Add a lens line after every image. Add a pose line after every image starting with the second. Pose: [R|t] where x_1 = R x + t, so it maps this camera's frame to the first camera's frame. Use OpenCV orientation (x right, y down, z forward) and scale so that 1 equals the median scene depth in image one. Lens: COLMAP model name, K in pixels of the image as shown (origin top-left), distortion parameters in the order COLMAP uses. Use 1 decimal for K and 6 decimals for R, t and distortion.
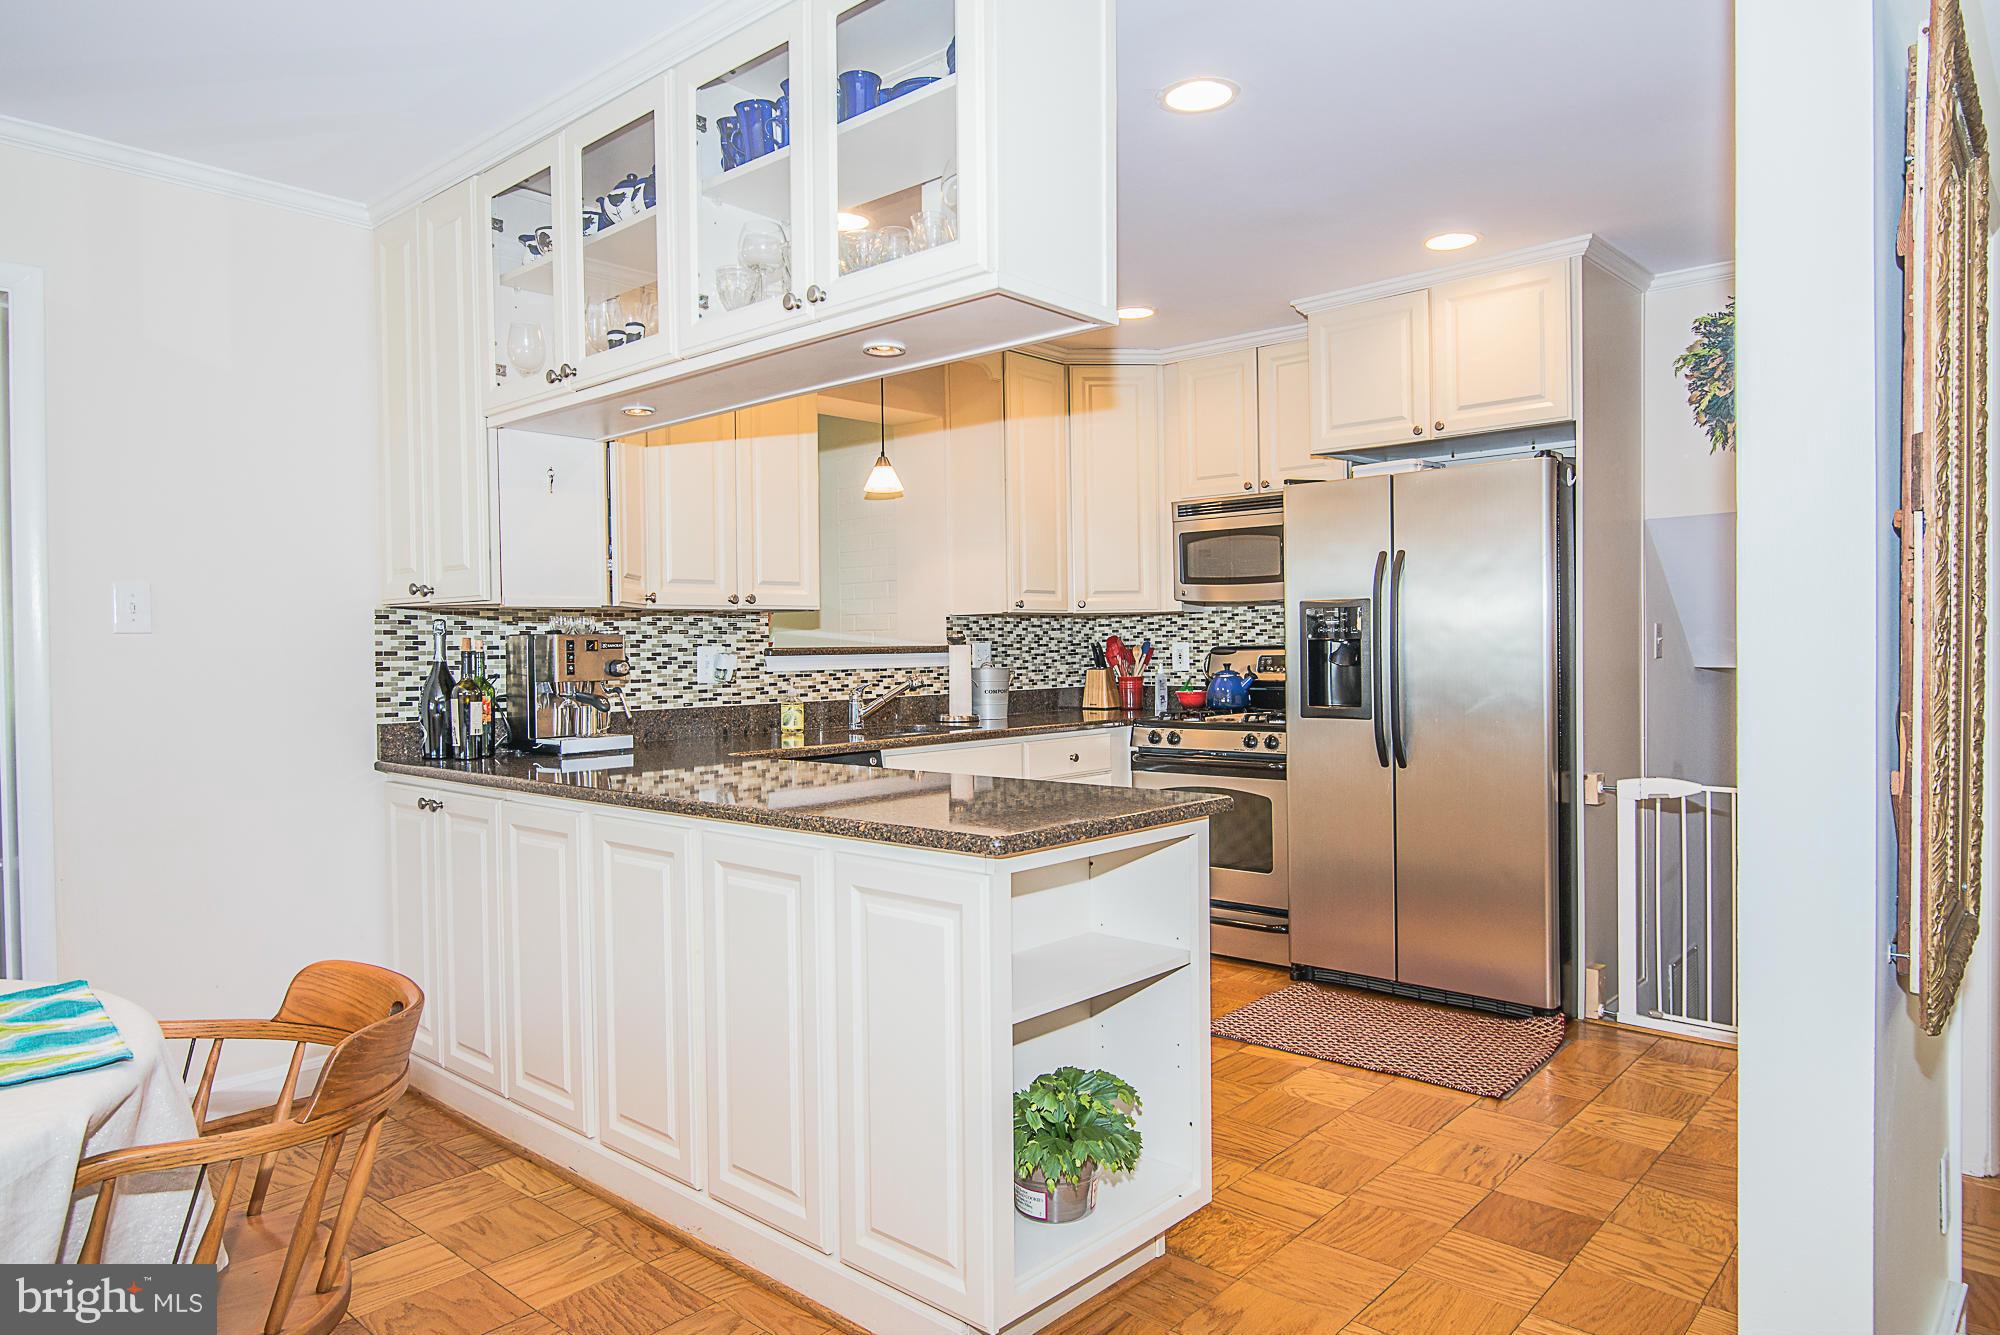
lens RADIAL K [[1224.9, 0, 1000.0], [0, 1224.9, 667.5], [0, 0, 1]] dist [-0.002386, 0.000279]
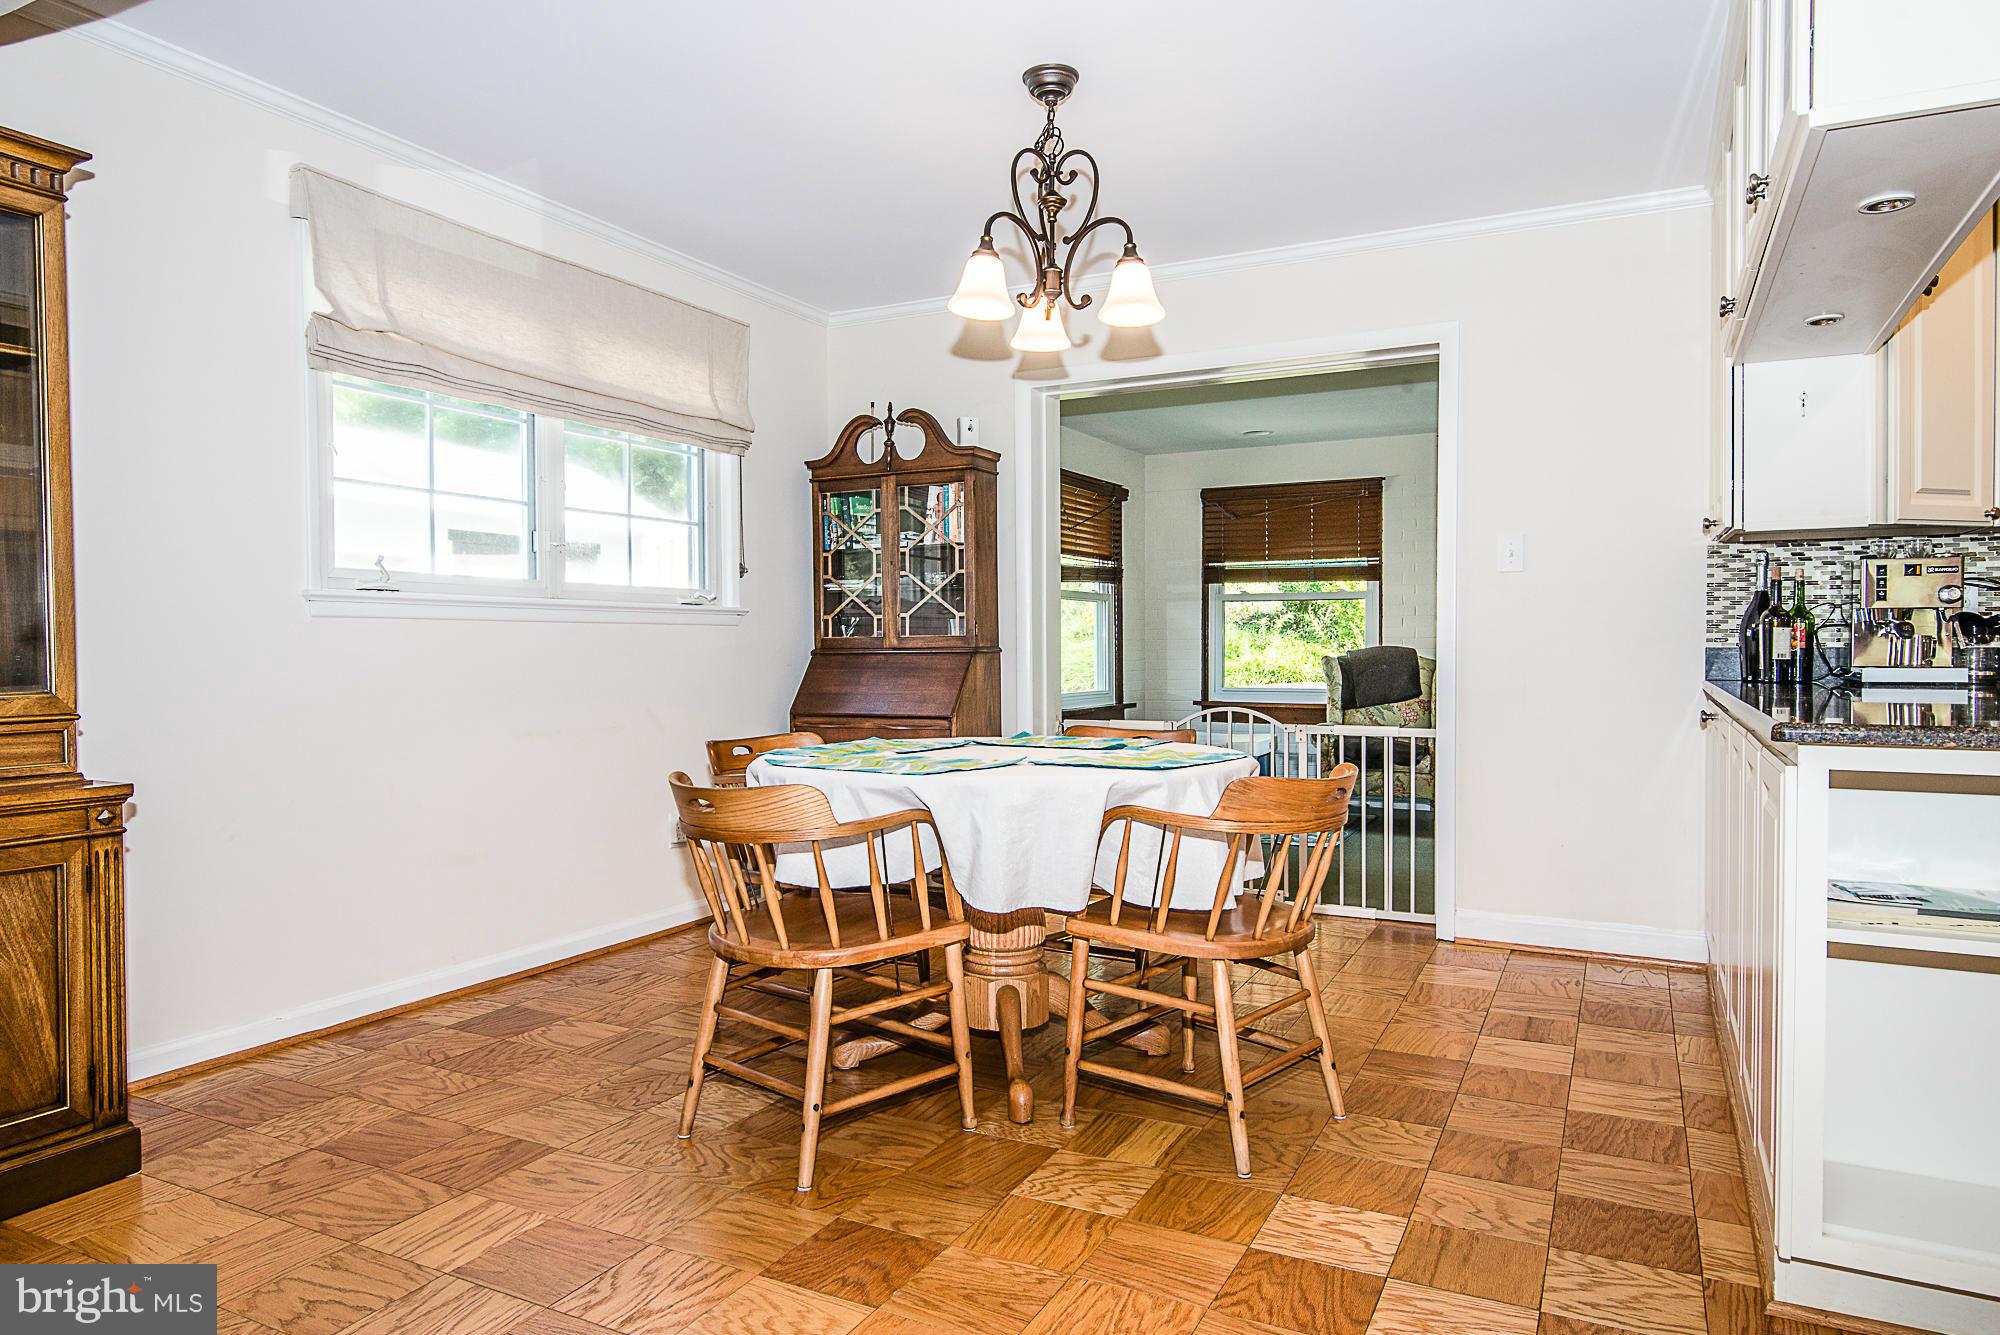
lens RADIAL K [[1188.0, 0, 999.1], [0, 1188.0, 642.7], [0, 0, 1]] dist [-0.002318, 0.000505]
pose [[0.284776, 0.024716, -0.958276, 0.328919], [-0.009565, 0.999691, 0.022941, 0.021618], [0.958547, 0.002633, 0.284924, 0.066004]]
